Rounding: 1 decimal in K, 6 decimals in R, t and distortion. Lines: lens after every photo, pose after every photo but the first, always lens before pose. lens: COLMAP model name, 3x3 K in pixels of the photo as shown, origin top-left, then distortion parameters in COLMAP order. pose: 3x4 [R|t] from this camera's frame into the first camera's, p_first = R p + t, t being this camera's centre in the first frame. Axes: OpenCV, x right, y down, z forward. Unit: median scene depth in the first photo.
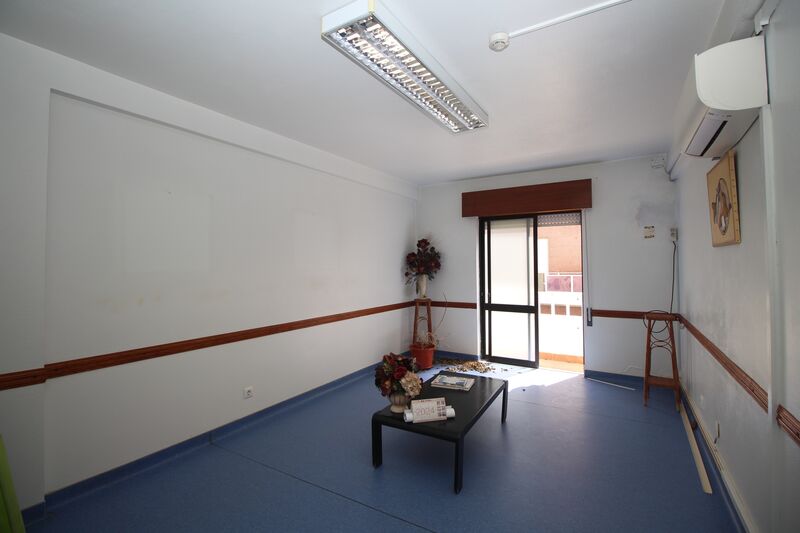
lens RADIAL K [[369.0, 0, 399.5], [0, 369.0, 256.7], [0, 0, 1]] dist [-0.002331, -0.012204]
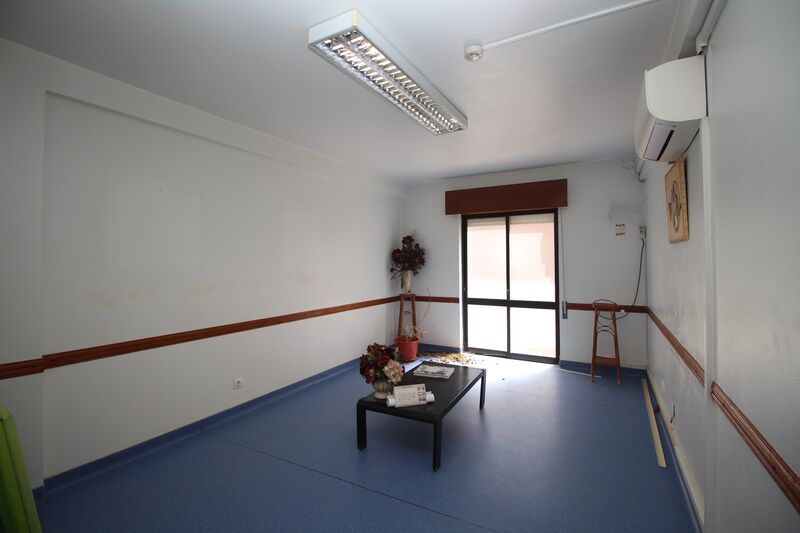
lens RADIAL K [[369.0, 0, 399.5], [0, 369.0, 256.7], [0, 0, 1]] dist [-0.002331, -0.012204]
pose [[0.999427, -0.000468, 0.033842, 0.010354], [0.000180, 0.999964, 0.008536, 0.002778], [-0.033845, -0.008525, 0.999391, -0.053223]]
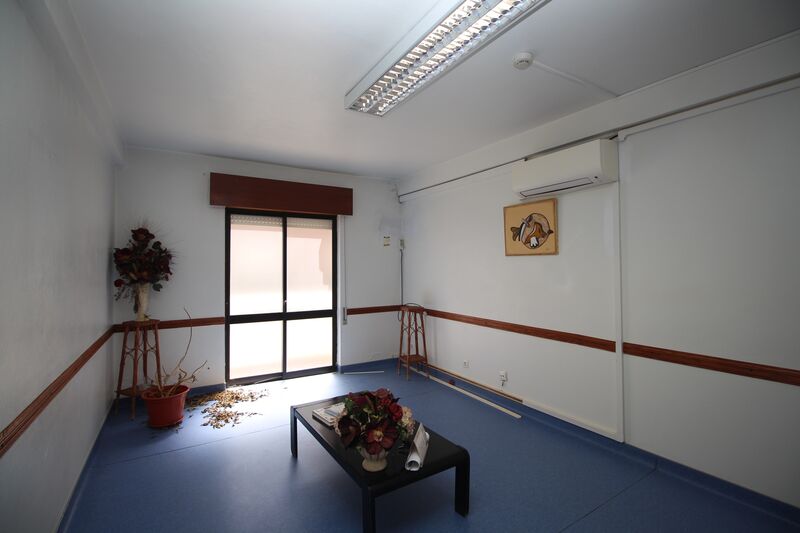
lens RADIAL K [[369.0, 0, 399.5], [0, 369.0, 256.7], [0, 0, 1]] dist [-0.002331, -0.012204]
pose [[0.457798, 0.025062, 0.888703, -0.544432], [-0.018012, 0.999659, -0.018913, 0.011013], [-0.888874, -0.007349, 0.458093, 0.528732]]
